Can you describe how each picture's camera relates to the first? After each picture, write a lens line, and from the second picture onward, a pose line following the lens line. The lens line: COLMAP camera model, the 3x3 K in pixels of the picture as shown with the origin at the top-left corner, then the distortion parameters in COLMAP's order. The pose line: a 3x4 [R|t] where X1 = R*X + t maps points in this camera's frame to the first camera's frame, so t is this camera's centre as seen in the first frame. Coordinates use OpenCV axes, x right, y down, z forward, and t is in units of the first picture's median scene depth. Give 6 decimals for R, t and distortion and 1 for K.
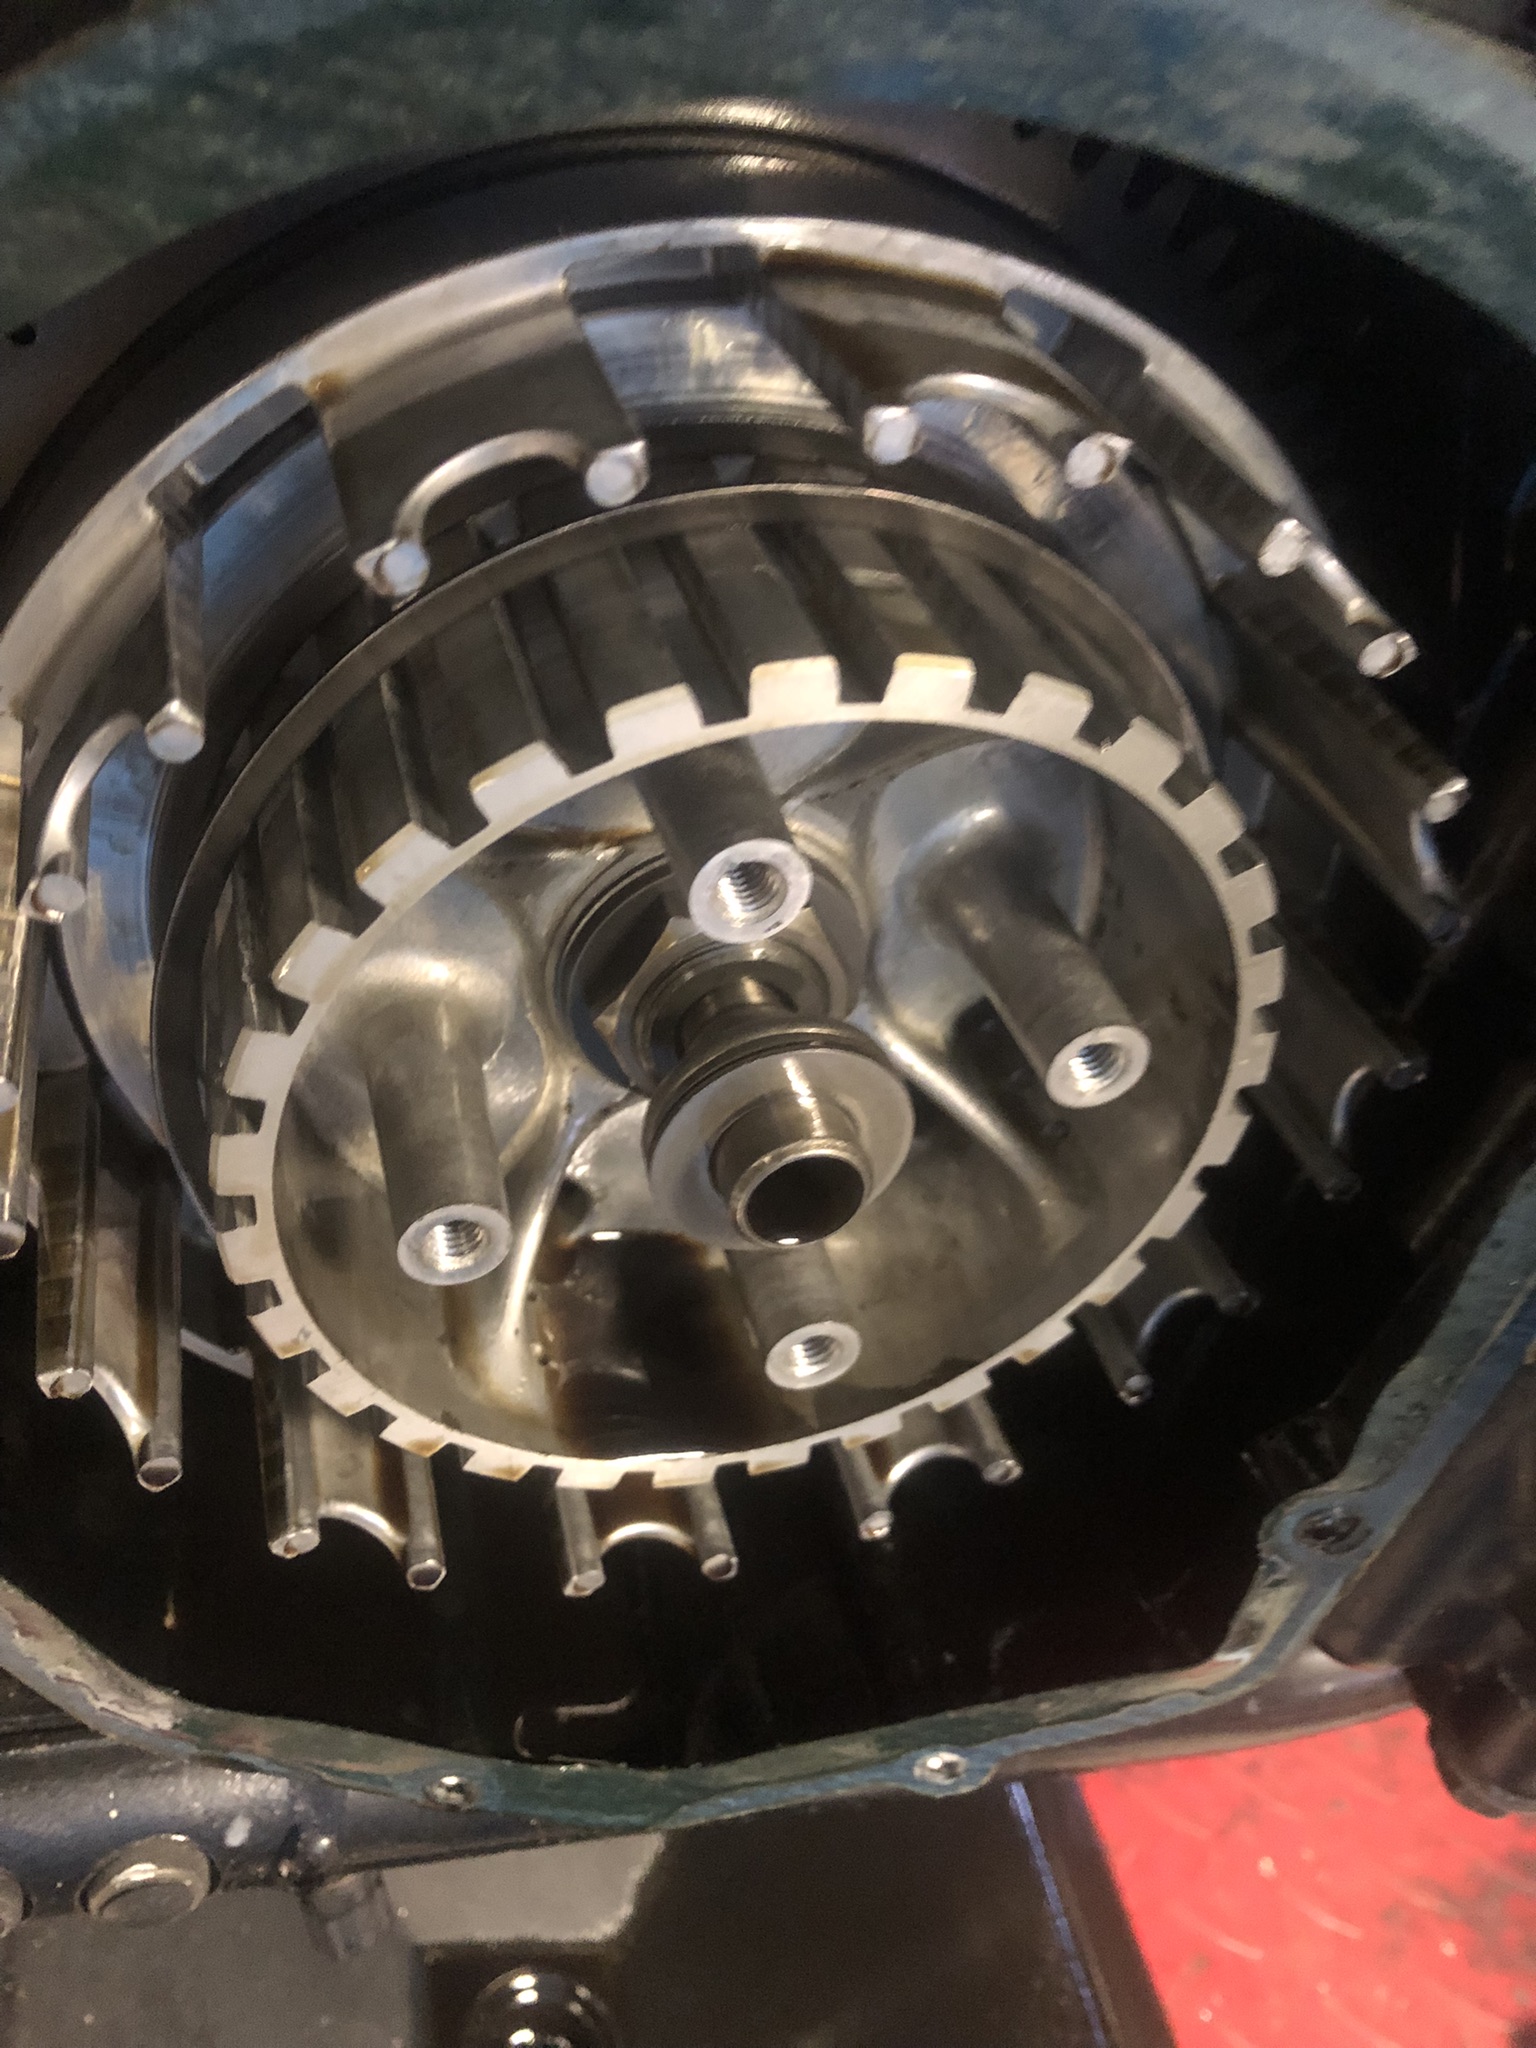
lens RADIAL K [[1769.1, 0, 809.2], [0, 1769.1, 1025.6], [0, 0, 1]] dist [0.002334, -0.043266]
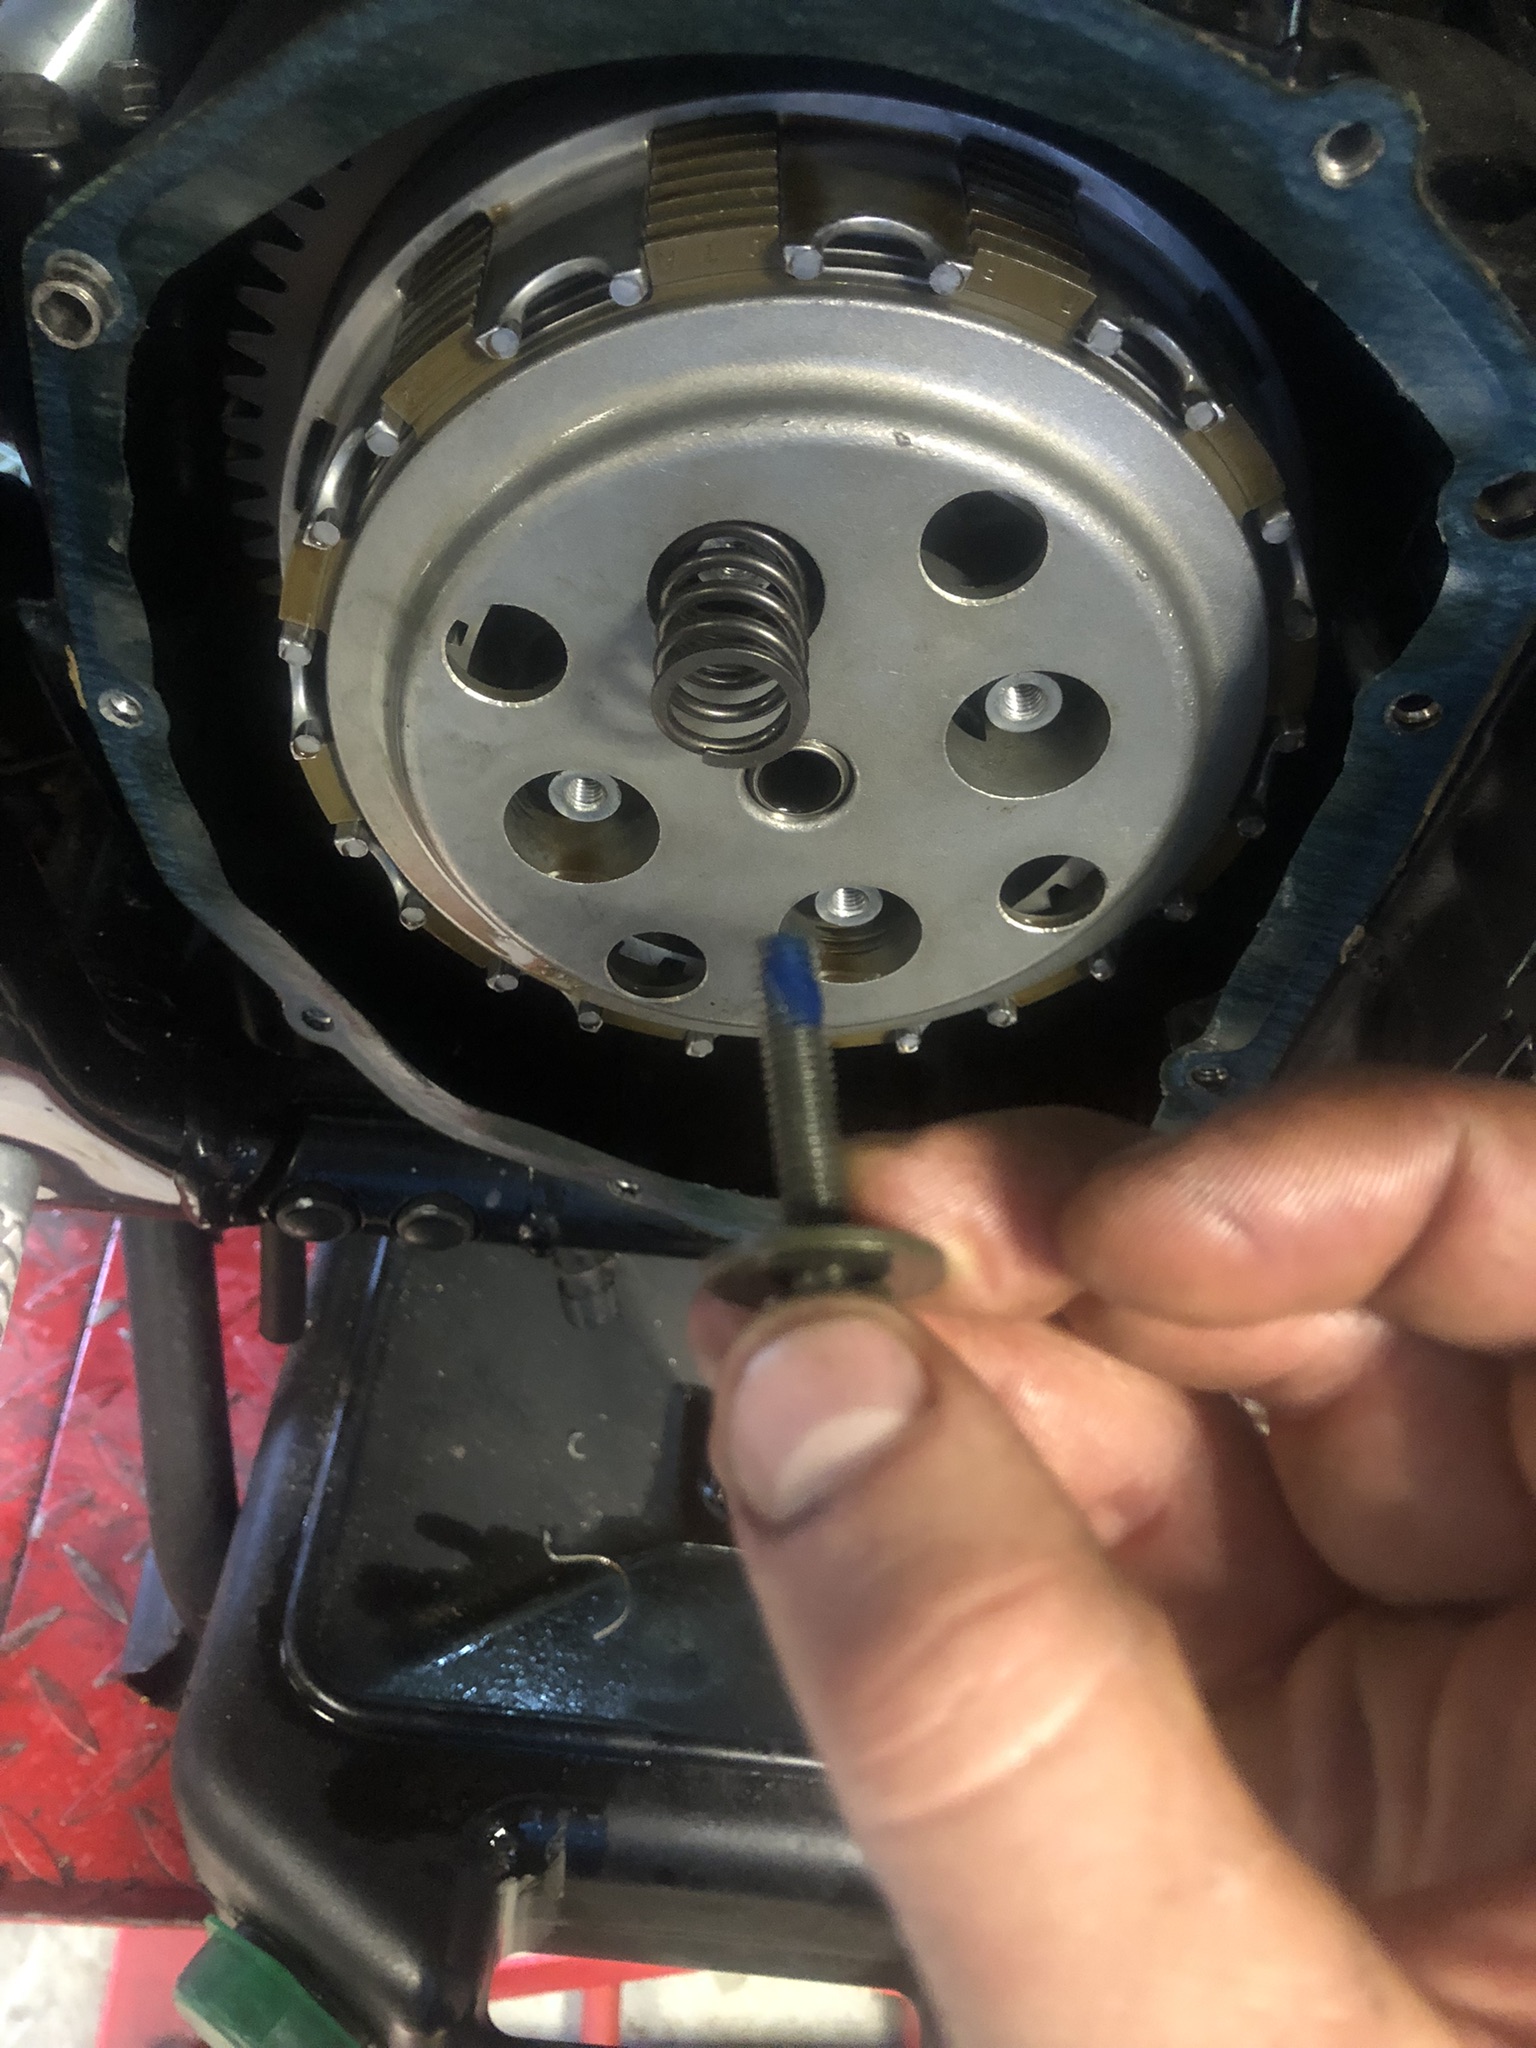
lens RADIAL K [[1735.8, 0, 773.8], [0, 1735.8, 1017.1], [0, 0, 1]] dist [0.003377, 0.003980]
pose [[0.953176, 0.135347, -0.270439, 0.464324], [-0.088085, 0.979739, 0.179870, 0.040147], [0.289305, -0.147626, 0.945785, -0.489442]]
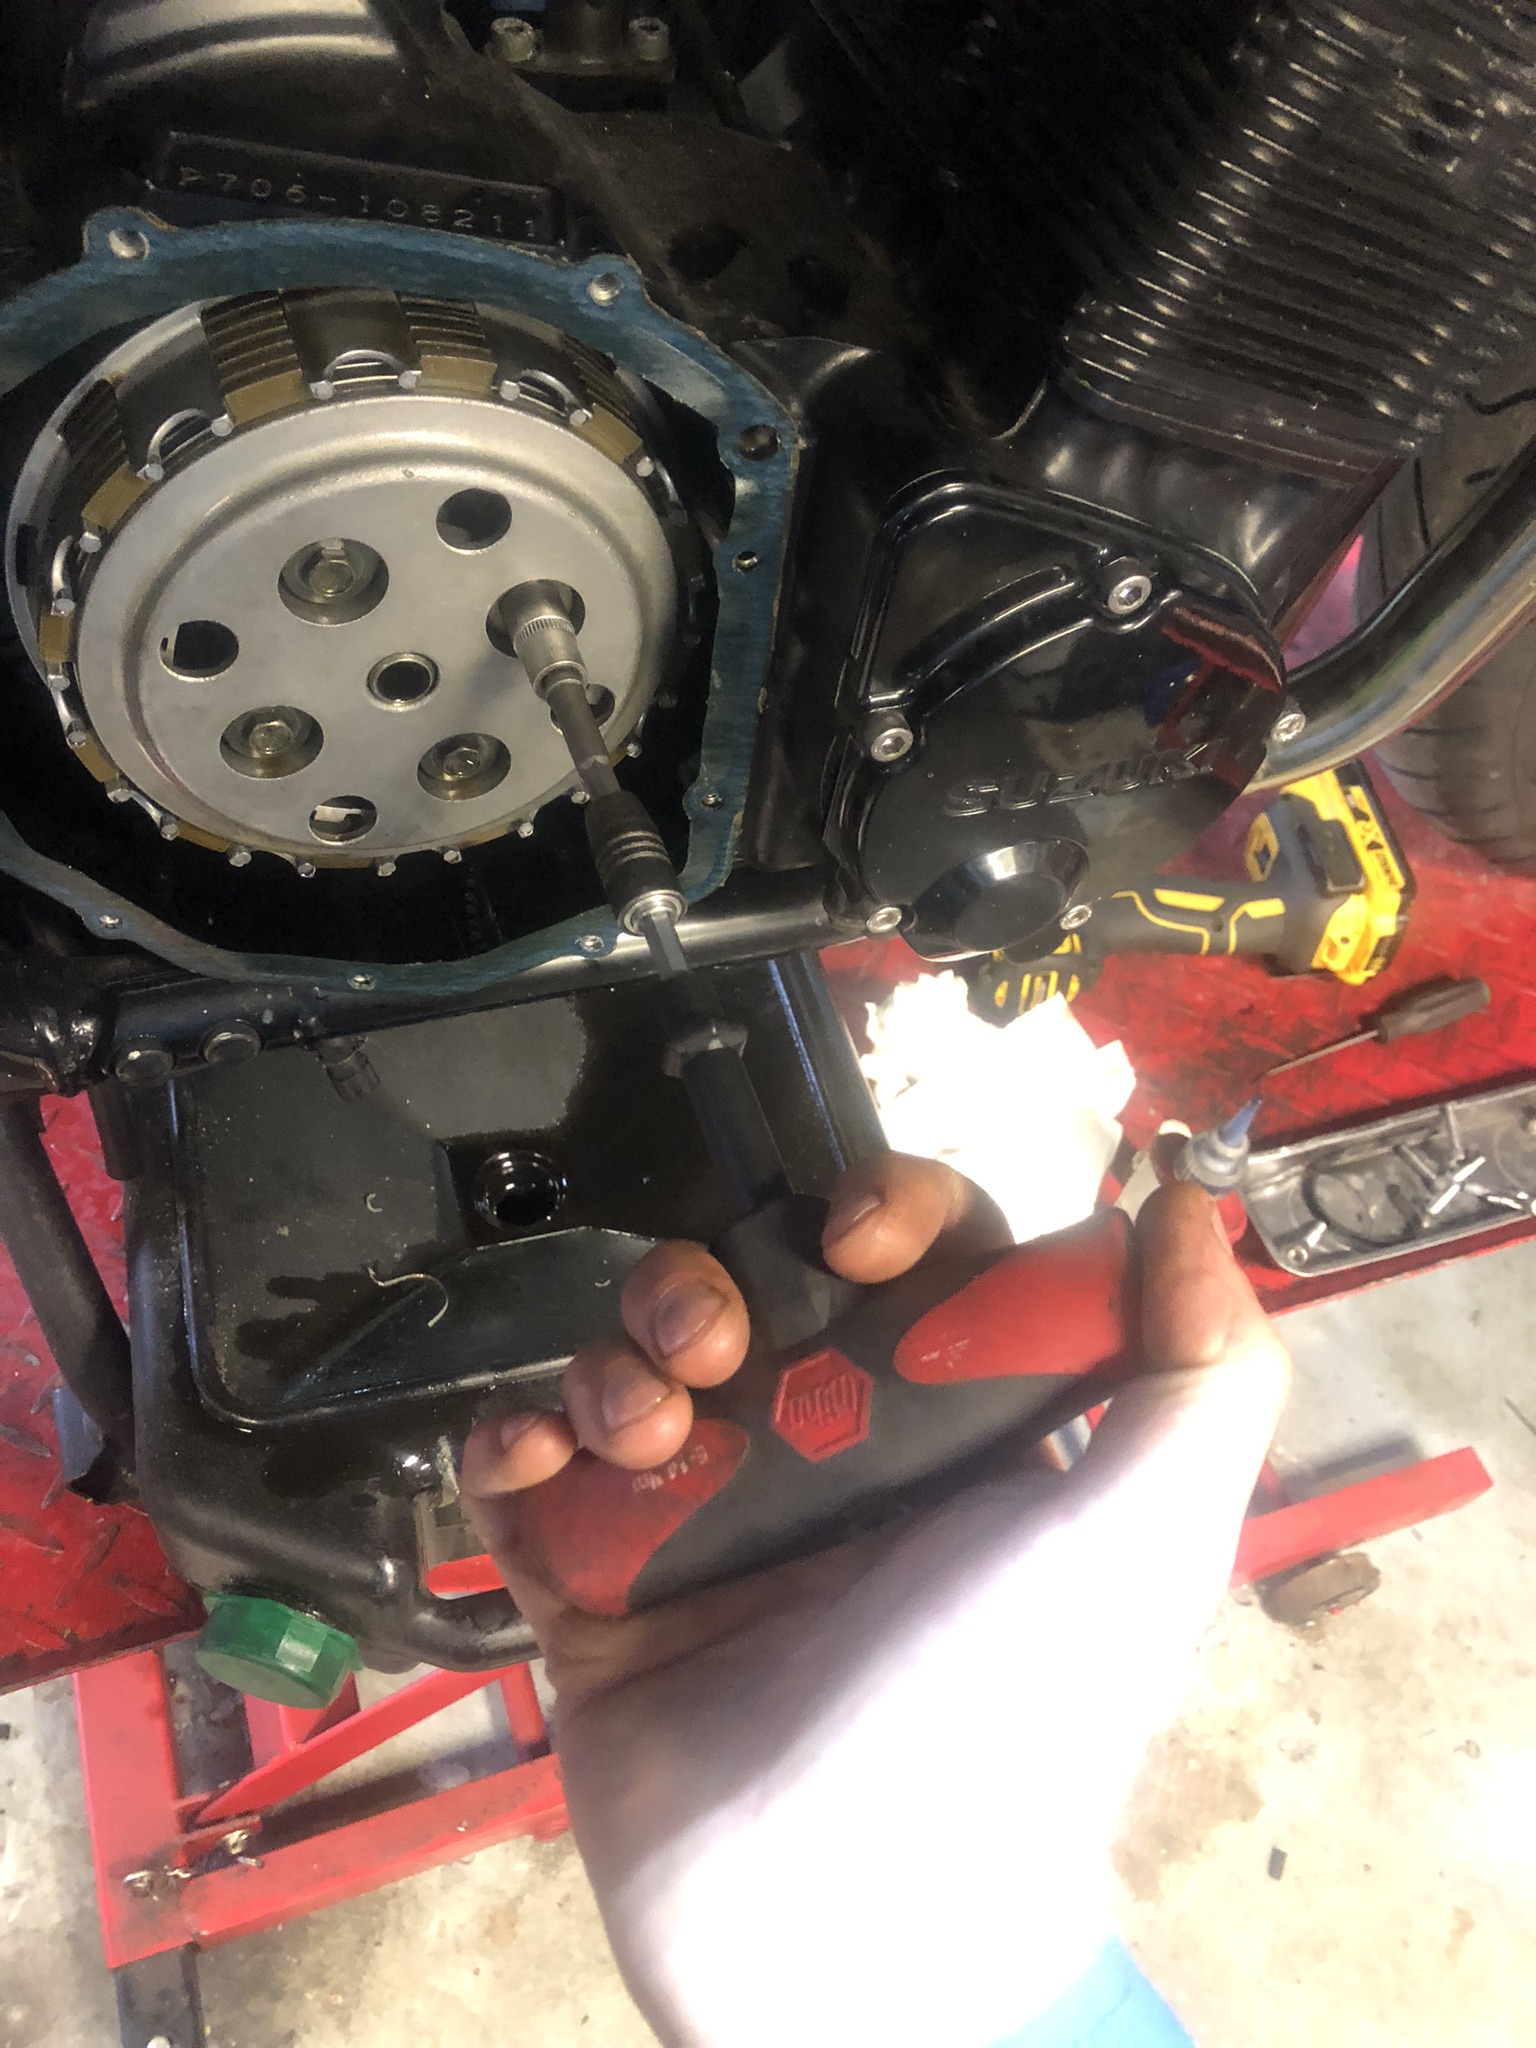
lens RADIAL K [[1735.8, 0, 773.8], [0, 1735.8, 1017.1], [0, 0, 1]] dist [0.003377, 0.003980]
pose [[0.990112, -0.109216, -0.088035, 0.738433], [0.130952, 0.944621, 0.300903, -0.124691], [0.050297, -0.309456, 0.949583, -1.506665]]
